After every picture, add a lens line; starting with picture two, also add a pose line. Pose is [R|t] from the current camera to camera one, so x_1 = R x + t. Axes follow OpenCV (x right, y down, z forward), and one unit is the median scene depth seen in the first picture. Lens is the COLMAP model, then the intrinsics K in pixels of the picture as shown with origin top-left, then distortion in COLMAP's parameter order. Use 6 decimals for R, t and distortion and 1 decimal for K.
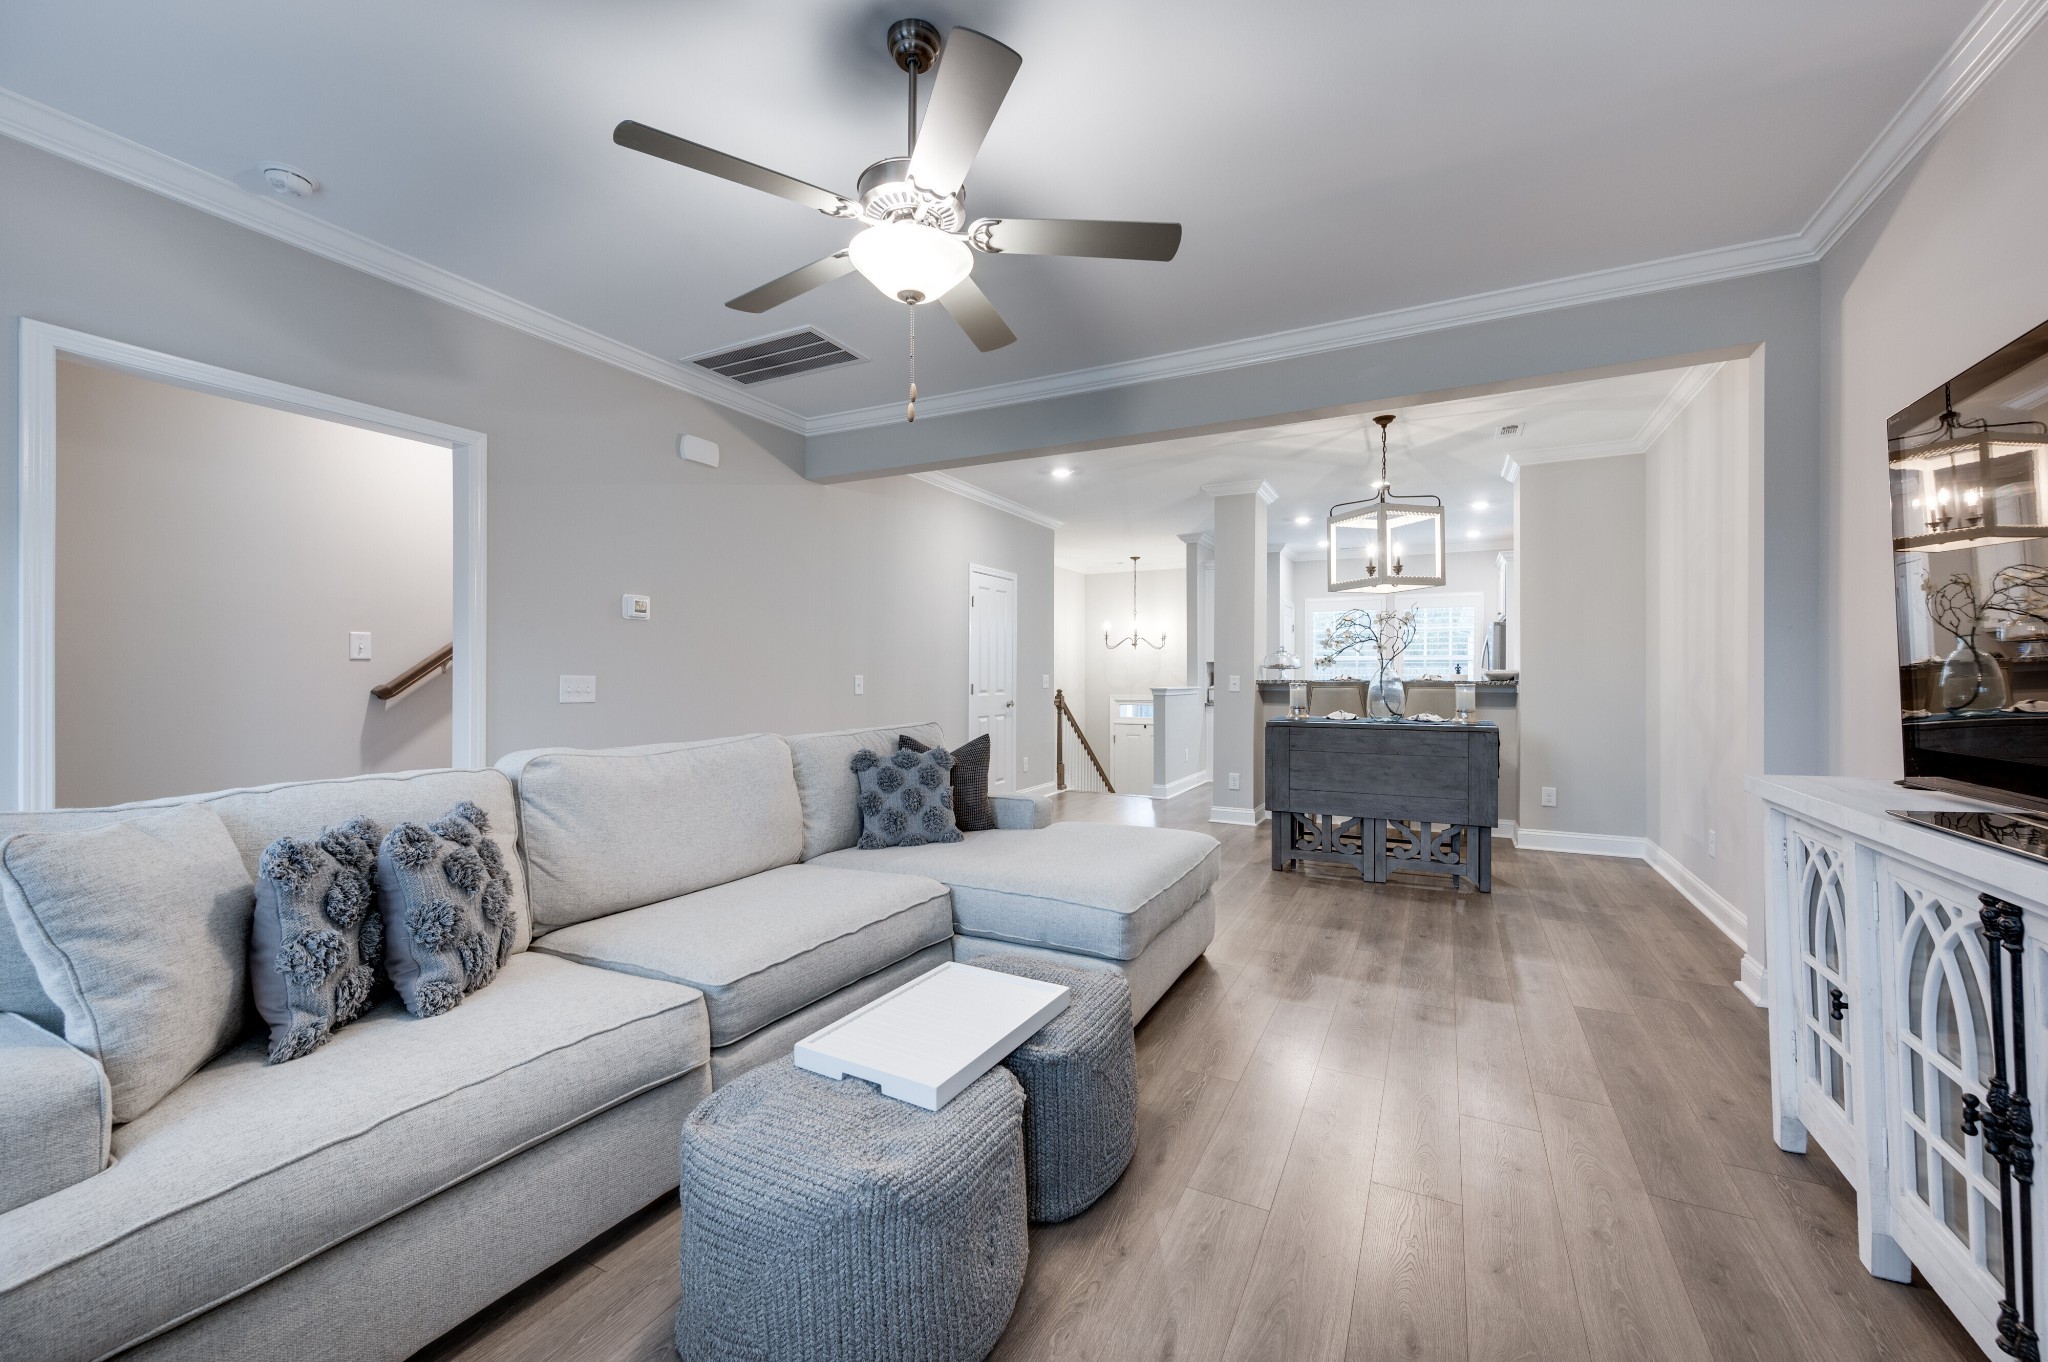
lens RADIAL K [[825.0, 0, 1025.4], [0, 825.0, 671.5], [0, 0, 1]] dist [-0.000501, -0.000081]
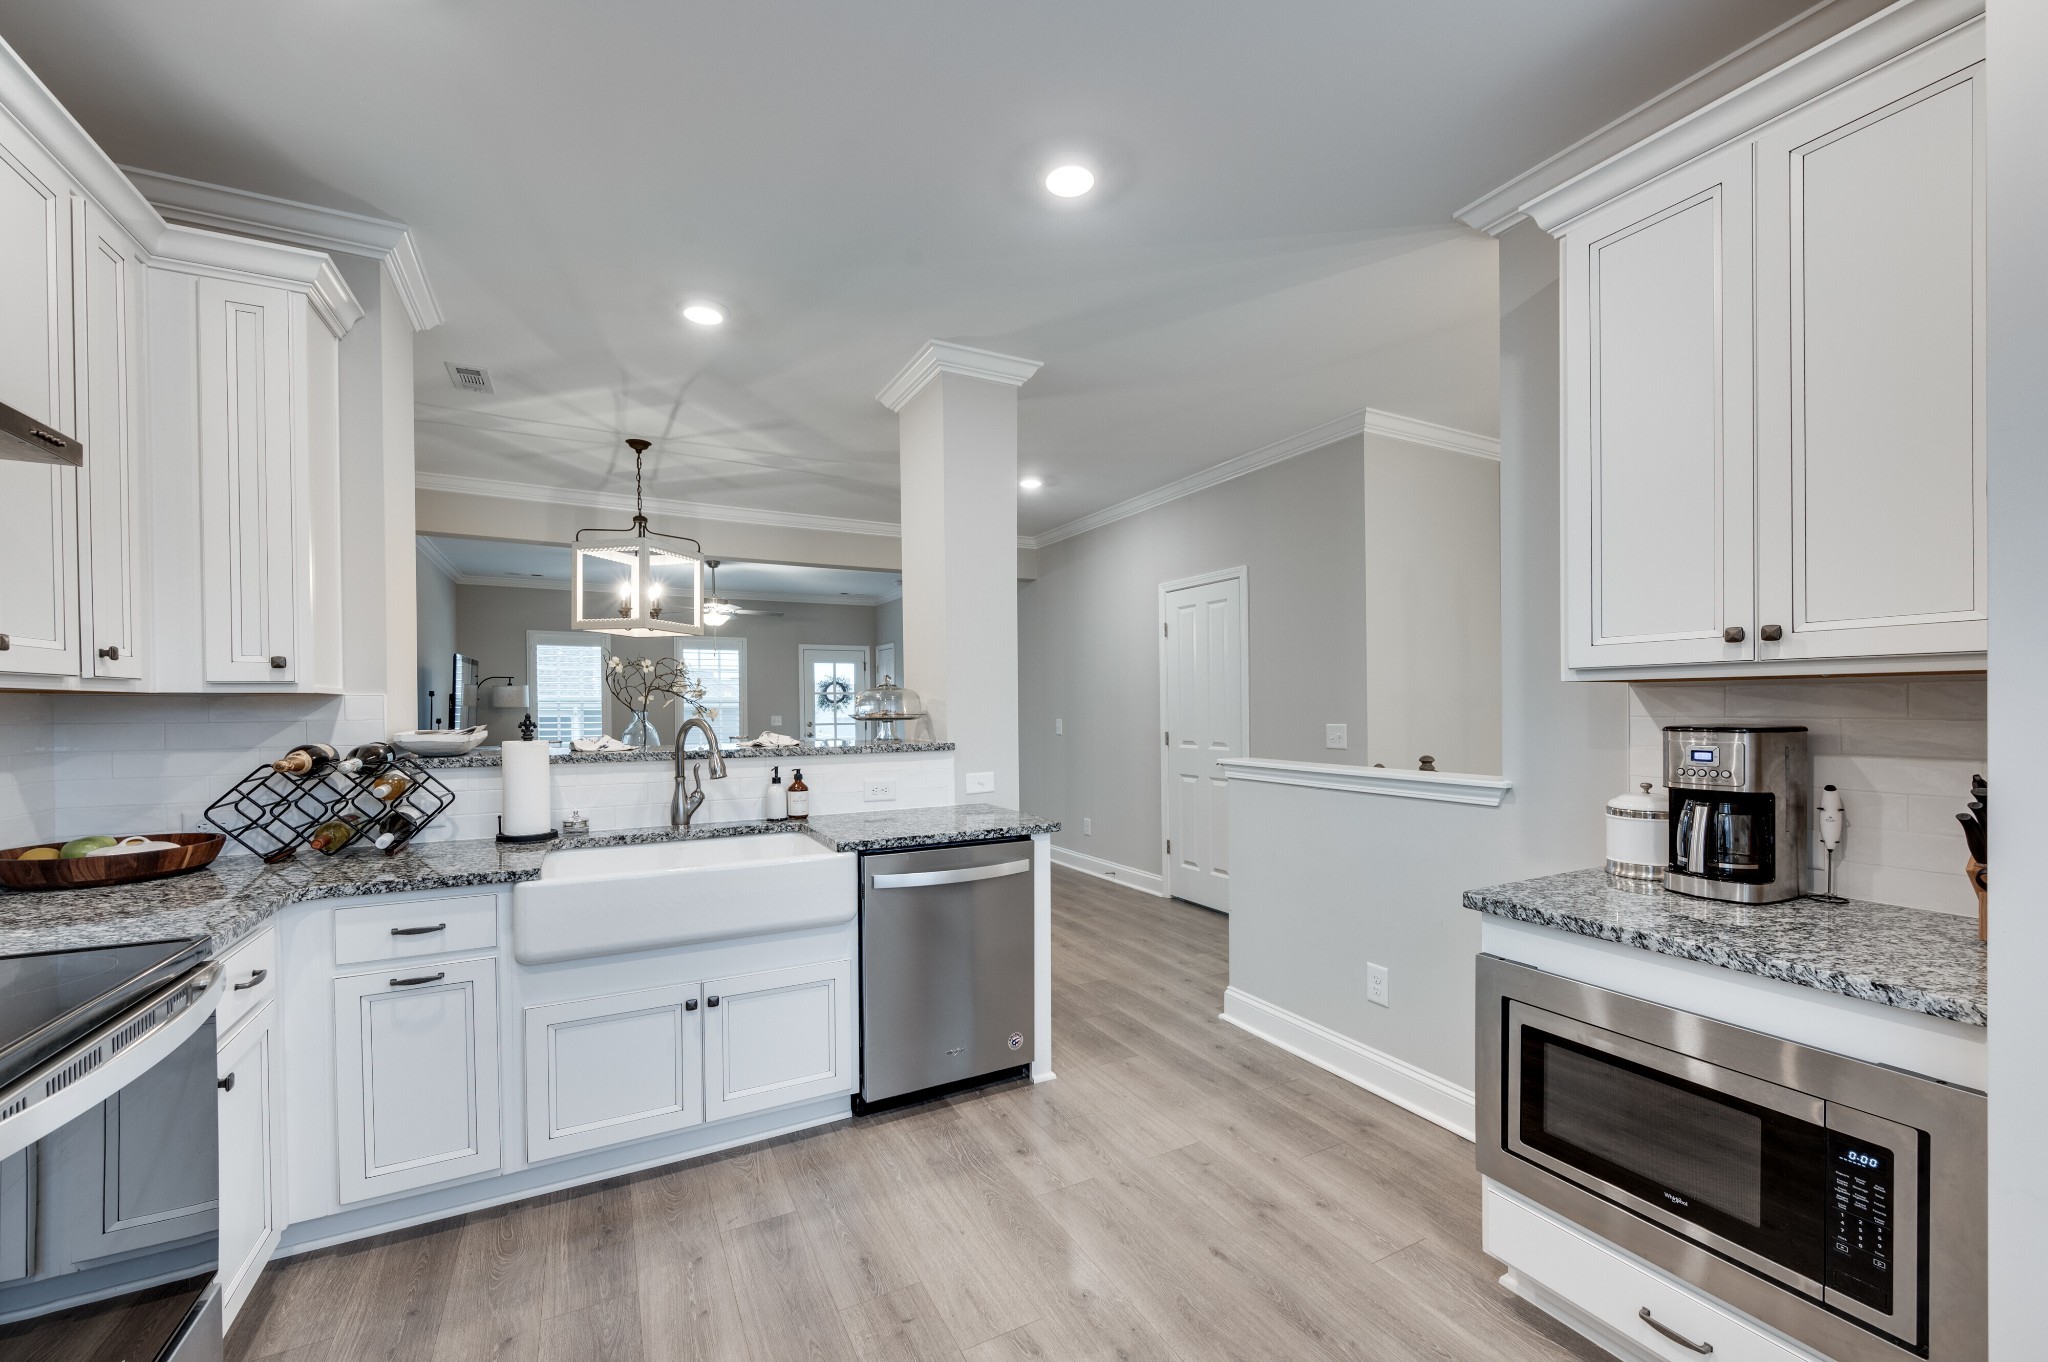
lens RADIAL K [[825.0, 0, 1030.3], [0, 825.0, 713.0], [0, 0, 1]] dist [-0.000501, -0.000081]
pose [[-0.573350, 0.008471, -0.819267, 0.693638], [0.010937, 0.999937, 0.002685, -0.007396], [0.819238, -0.007421, -0.573406, 1.392315]]
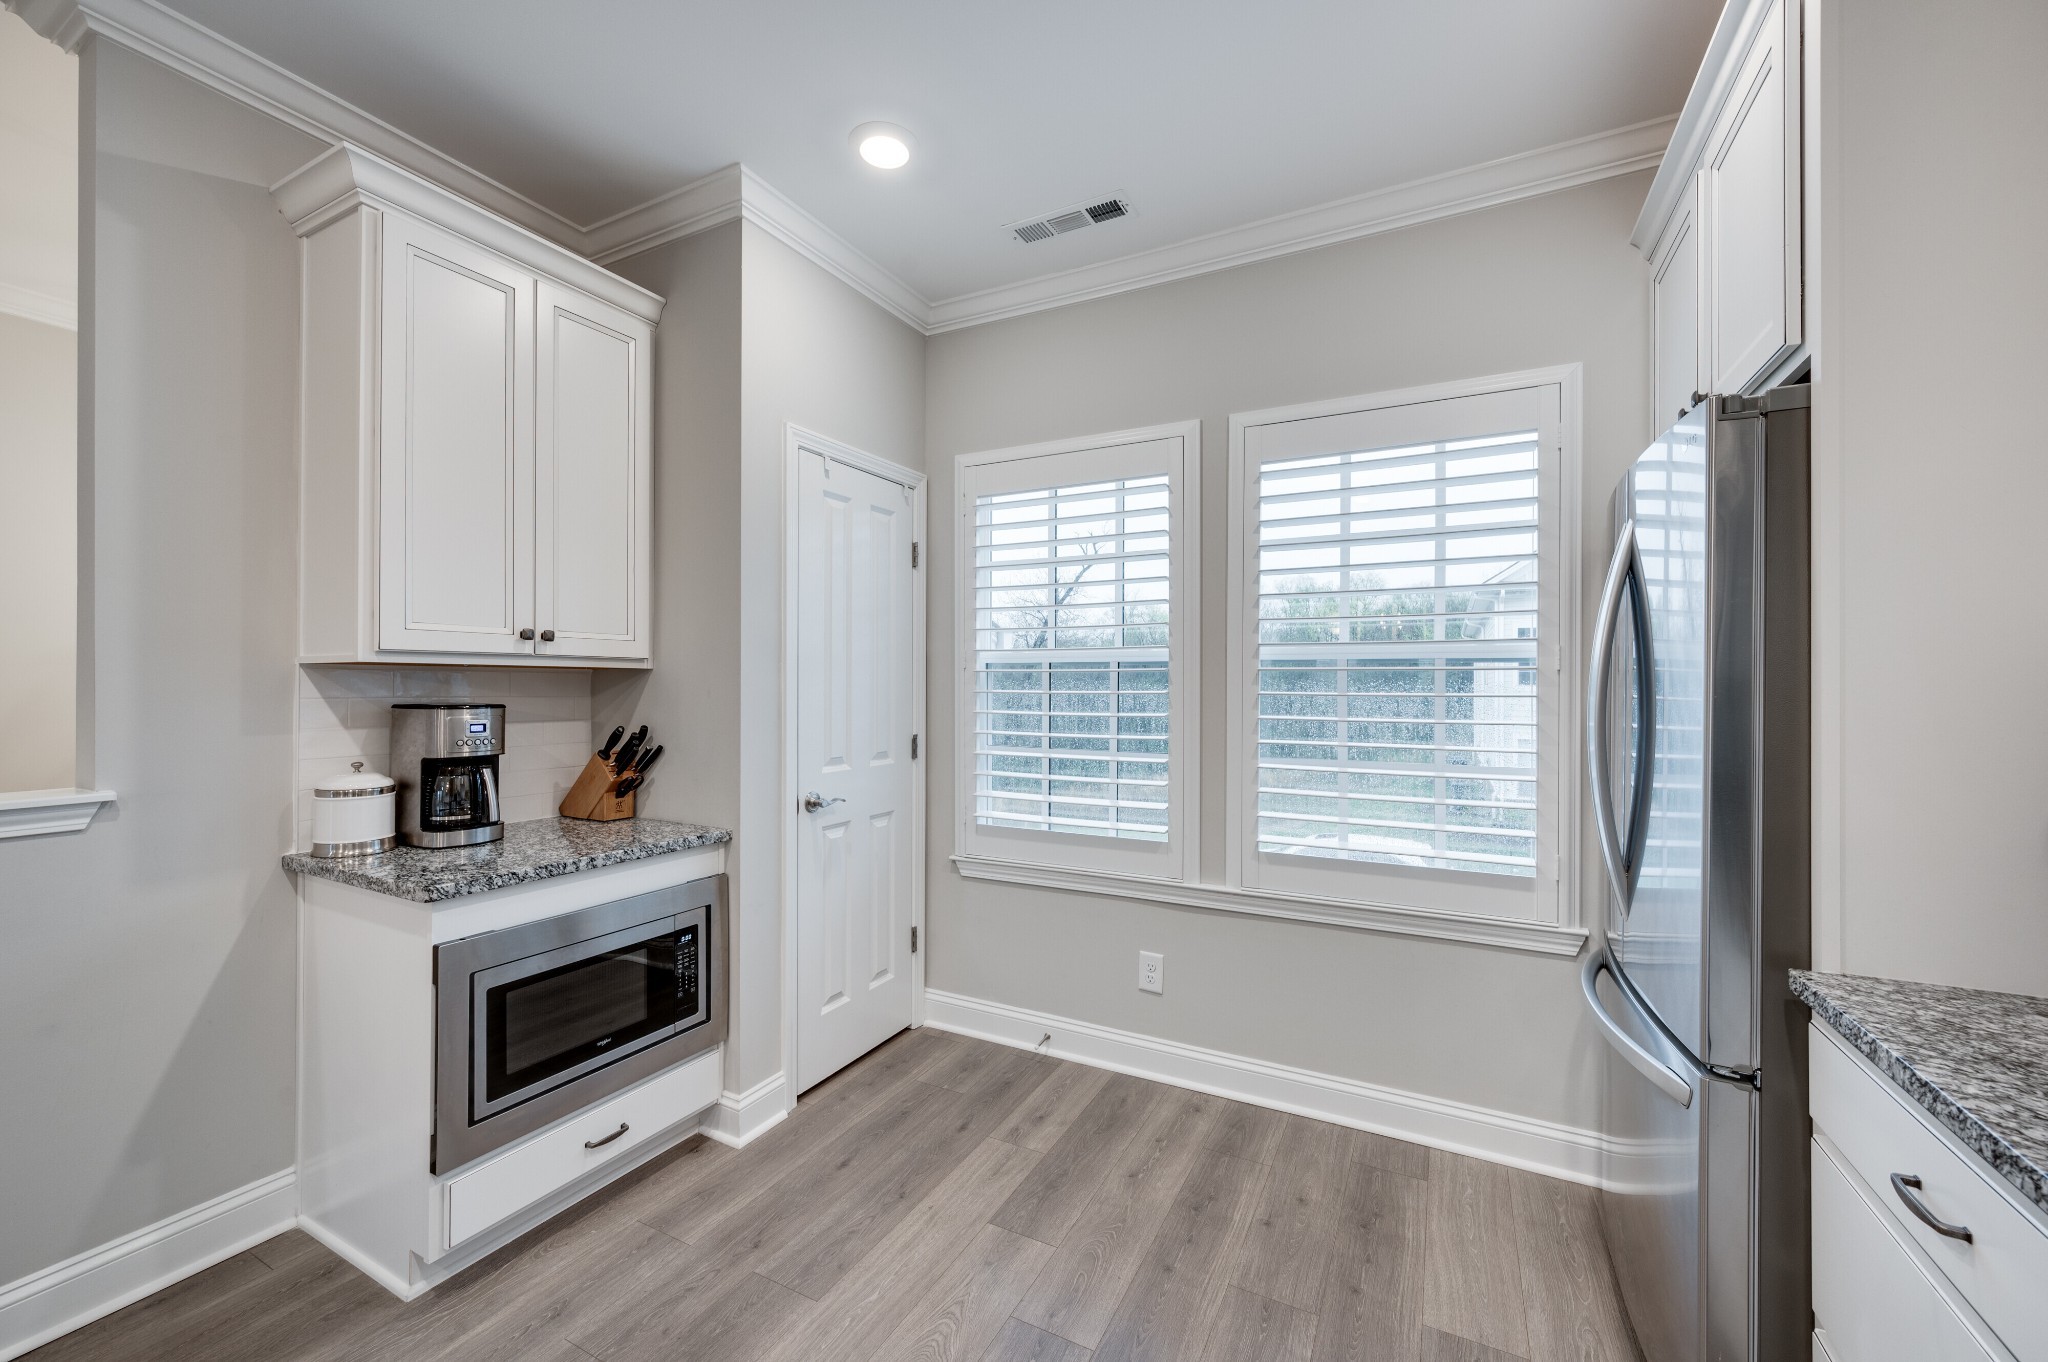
lens RADIAL K [[825.0, 0, 1033.9], [0, 825.0, 670.2], [0, 0, 1]] dist [-0.000501, -0.000081]
pose [[0.999980, 0.001731, -0.006072, 0.566804], [-0.001766, 0.999982, -0.005792, -0.012140], [0.006062, 0.005803, 0.999965, 1.074663]]
